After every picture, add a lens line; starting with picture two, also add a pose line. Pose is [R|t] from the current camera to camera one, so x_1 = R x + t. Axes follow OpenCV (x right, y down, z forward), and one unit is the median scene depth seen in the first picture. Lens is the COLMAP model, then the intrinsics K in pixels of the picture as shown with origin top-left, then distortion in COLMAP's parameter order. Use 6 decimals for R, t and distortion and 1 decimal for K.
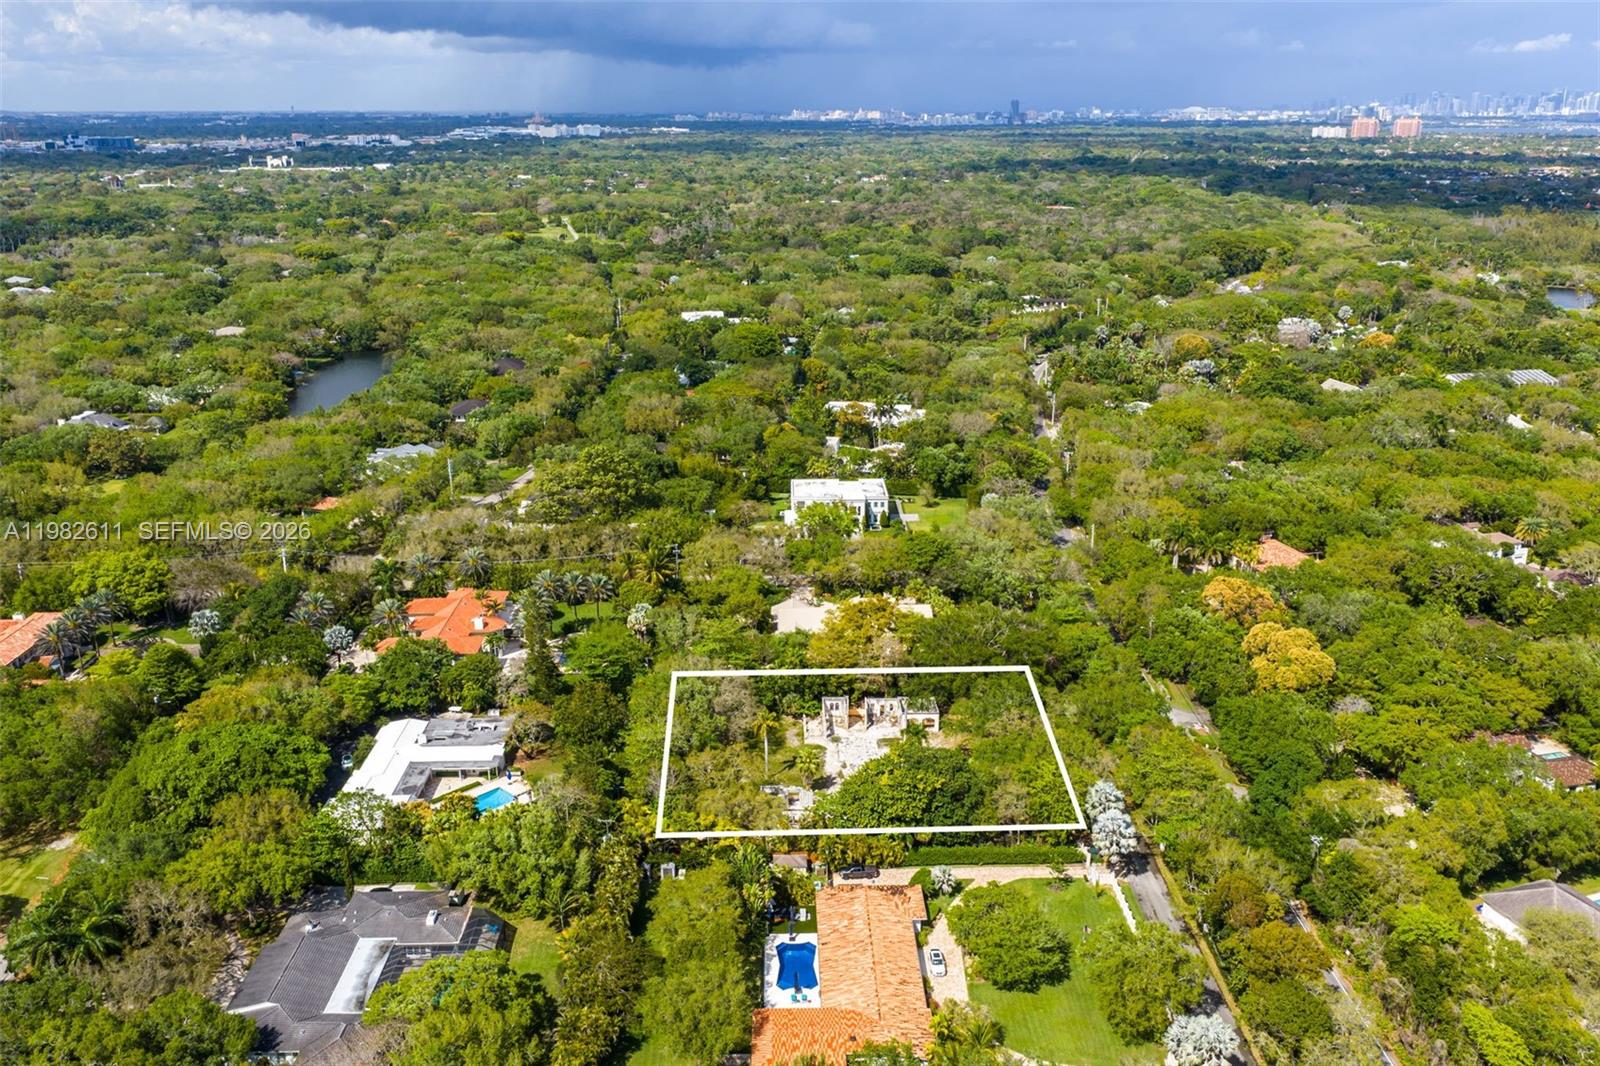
lens RADIAL K [[1316.9, 0, 804.4], [0, 1316.9, 523.5], [0, 0, 1]] dist [0.010396, -0.023608]
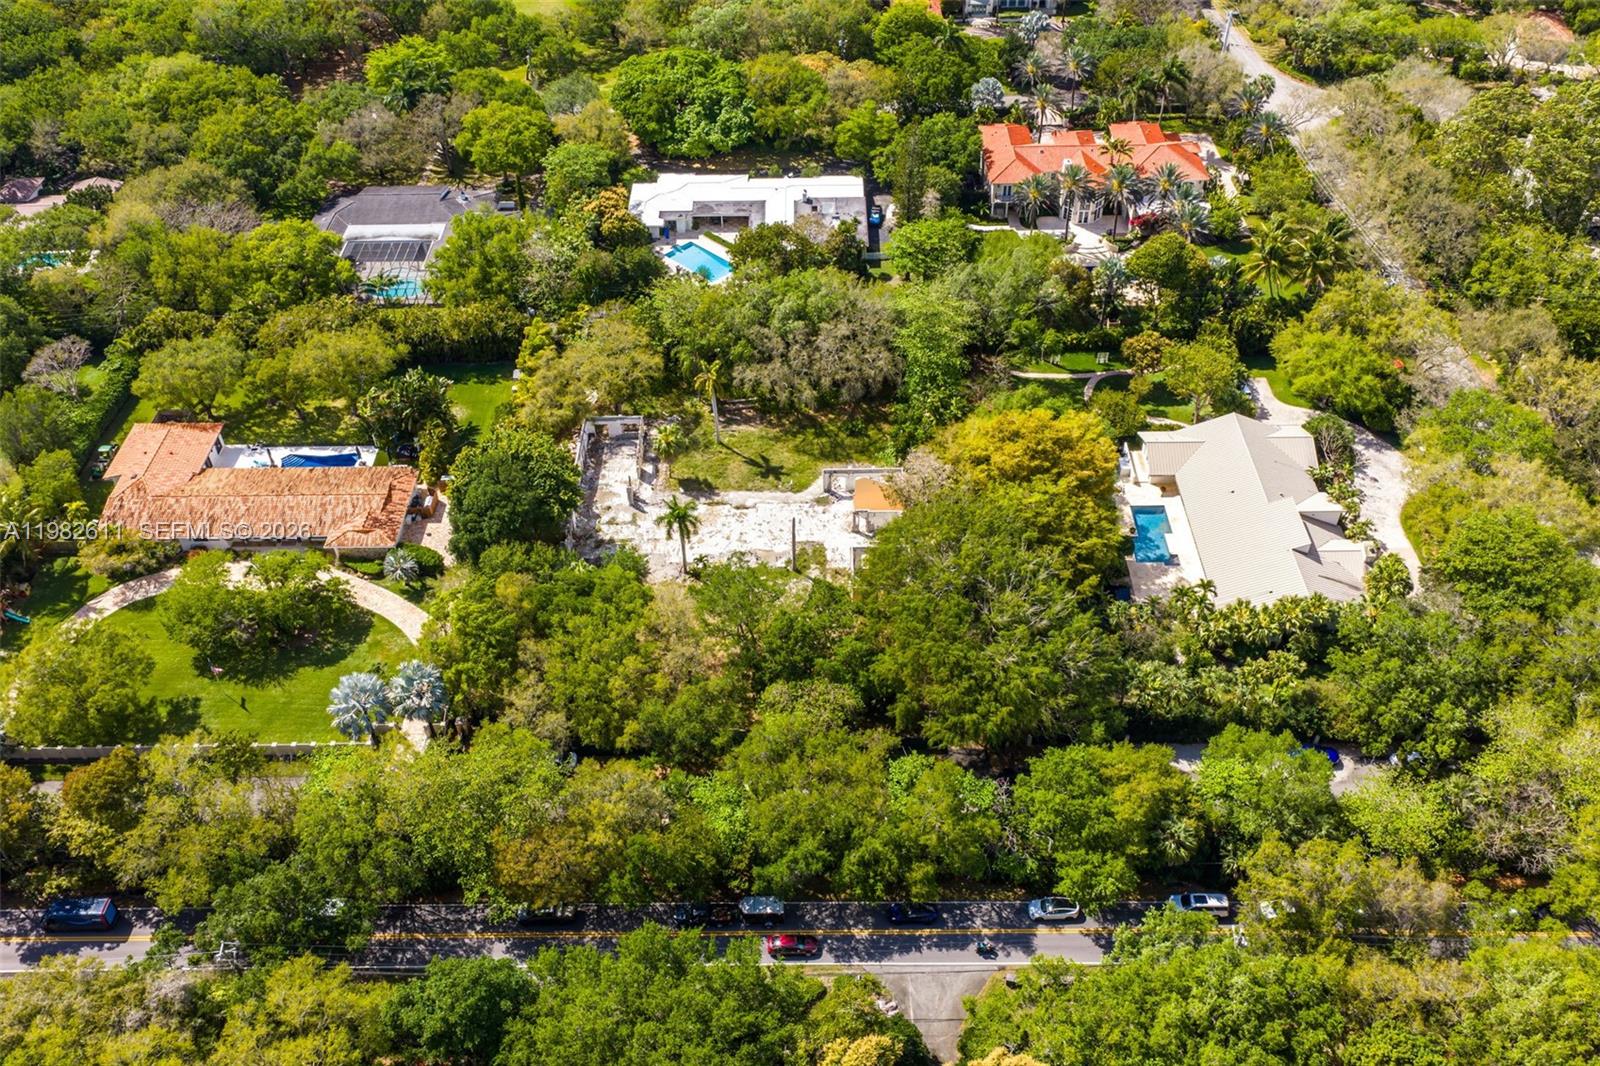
lens RADIAL K [[1316.9, 0, 804.4], [0, 1316.9, 523.5], [0, 0, 1]] dist [0.010396, -0.023608]
pose [[-0.010179, 0.679422, -0.733677, 0.522107], [-0.289968, 0.700183, 0.652428, -0.267458], [0.956982, 0.219384, 0.189883, 0.832597]]
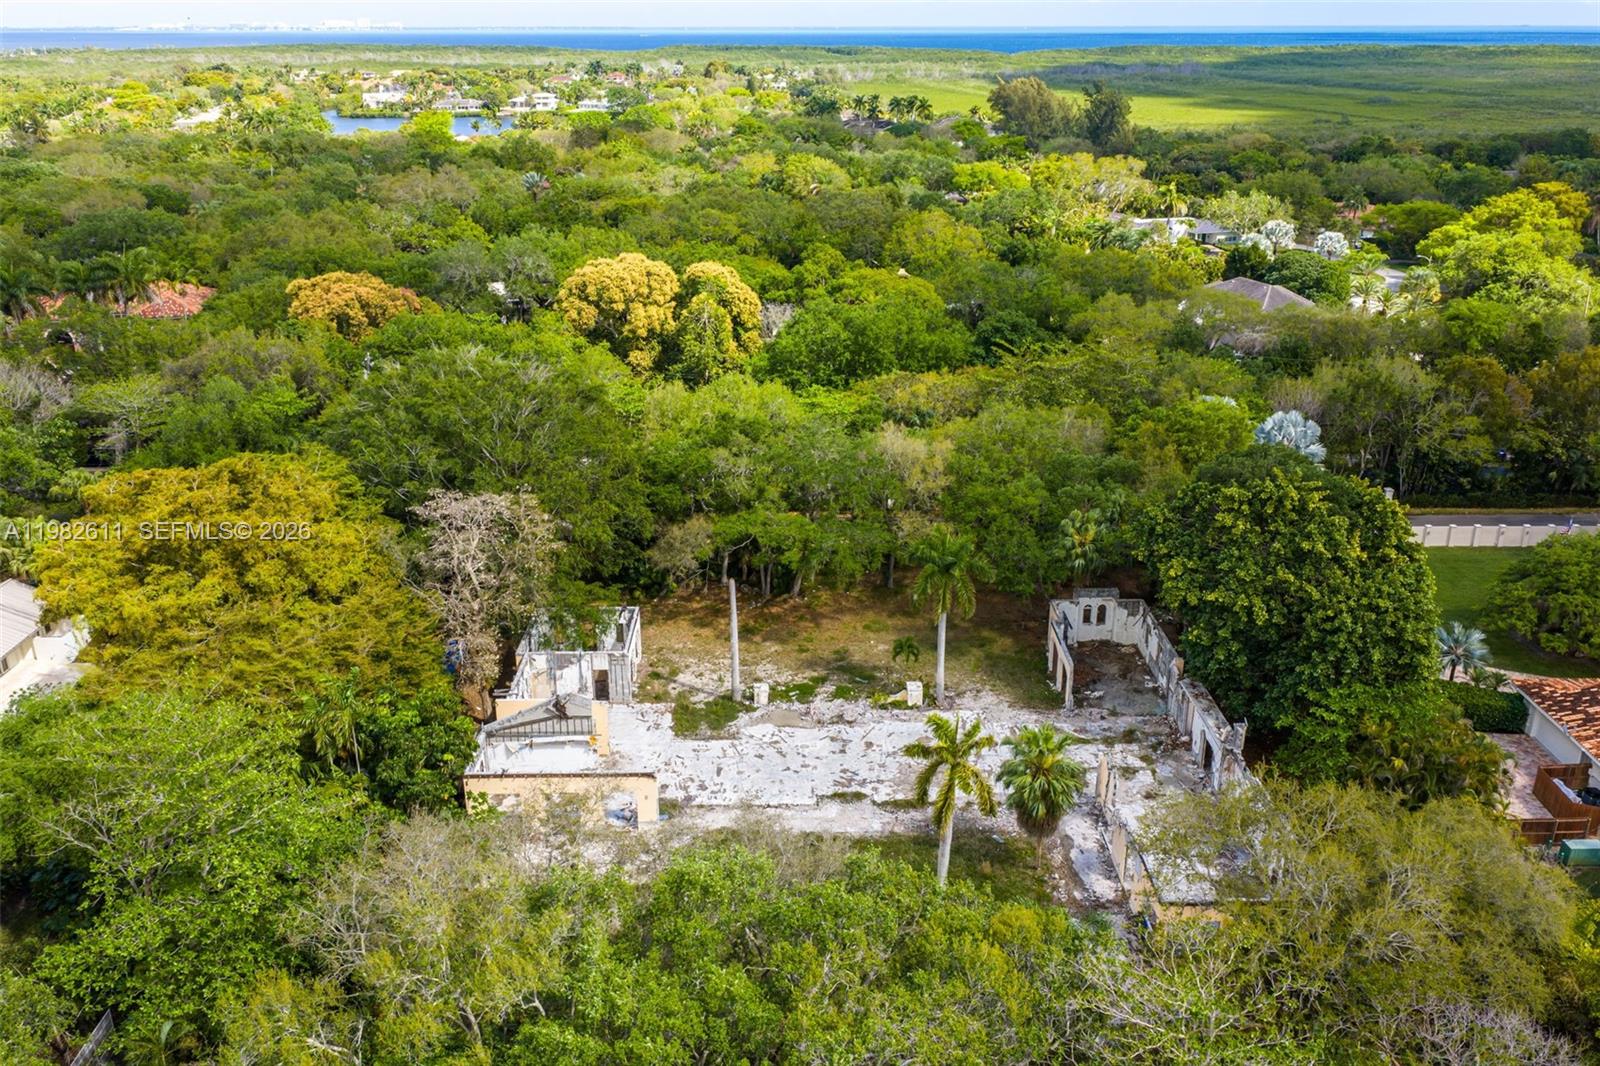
lens RADIAL K [[1316.9, 0, 804.4], [0, 1316.9, 523.5], [0, 0, 1]] dist [0.010396, -0.023608]
pose [[0.009630, -0.345701, 0.938295, -0.227973], [0.296254, 0.897198, 0.327519, 0.015850], [-0.955061, 0.274819, 0.111055, 0.886750]]
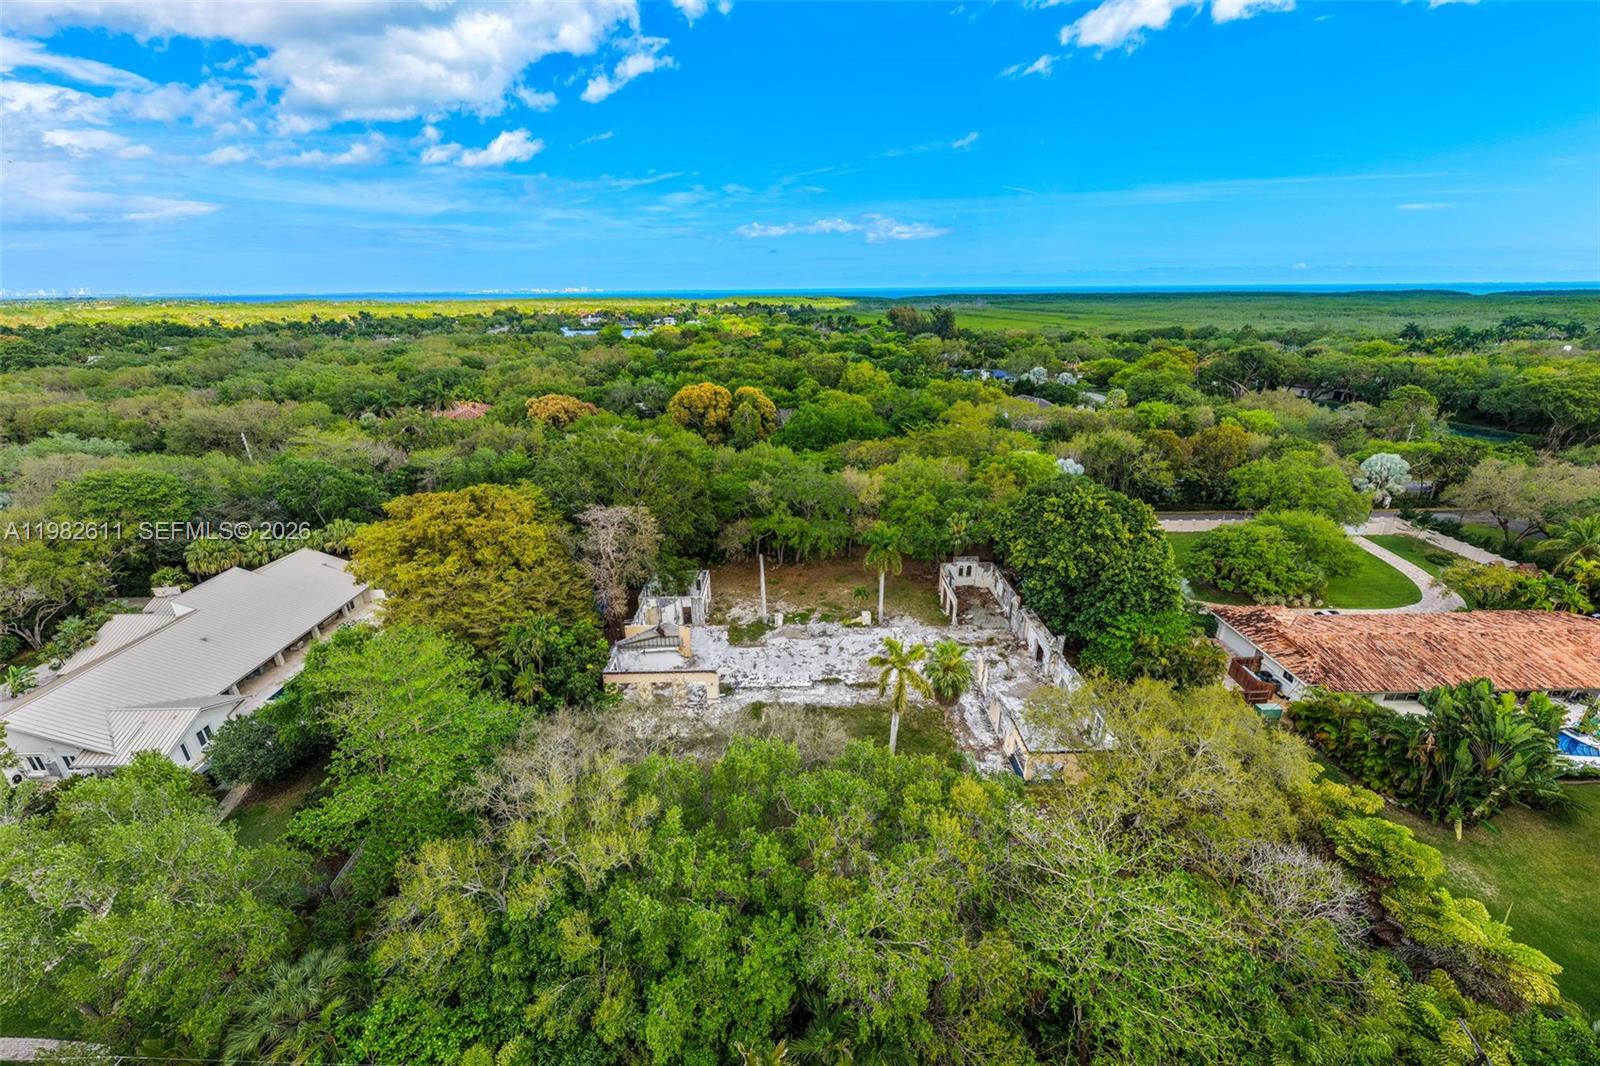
lens RADIAL K [[629.0, 0, 799.6], [0, 629.0, 526.8], [0, 0, 1]] dist [-0.000958, 0.000194]
pose [[0.001326, -0.347725, 0.937596, -0.176988], [0.302969, 0.893669, 0.331006, 0.034411], [-0.952999, 0.283624, 0.106535, 0.896020]]
